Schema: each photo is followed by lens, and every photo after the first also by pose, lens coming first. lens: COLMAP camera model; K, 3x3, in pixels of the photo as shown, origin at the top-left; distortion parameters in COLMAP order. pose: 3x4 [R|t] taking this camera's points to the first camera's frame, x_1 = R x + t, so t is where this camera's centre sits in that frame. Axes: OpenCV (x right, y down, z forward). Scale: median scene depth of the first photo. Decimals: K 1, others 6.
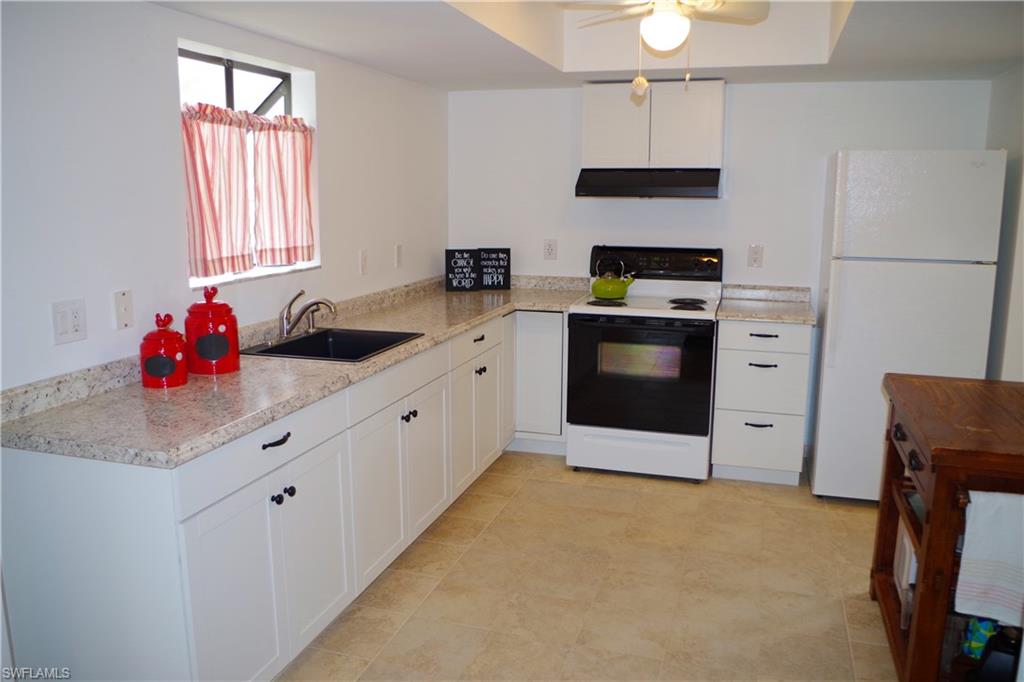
lens RADIAL K [[811.5, 0, 504.2], [0, 811.5, 333.2], [0, 0, 1]] dist [-0.089854, 0.039422]
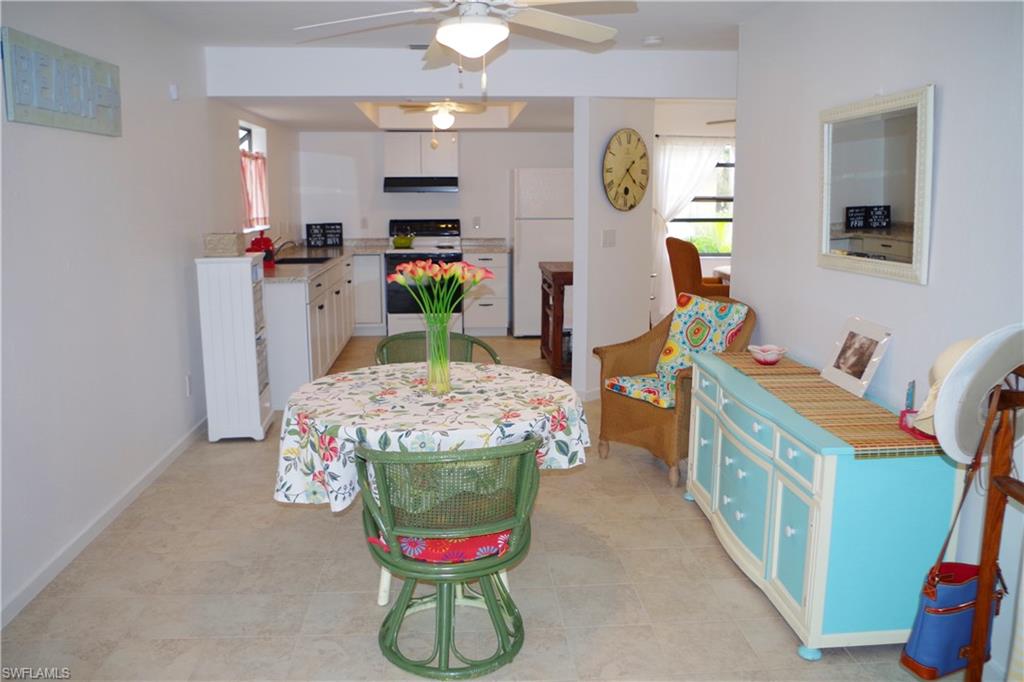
lens RADIAL K [[811.5, 0, 514.4], [0, 811.5, 344.3], [0, 0, 1]] dist [-0.089854, 0.039422]
pose [[0.925927, -0.074358, 0.370311, -0.326130], [0.071190, 0.997215, 0.022234, 0.151250], [-0.370933, 0.005775, 0.928642, -0.788002]]
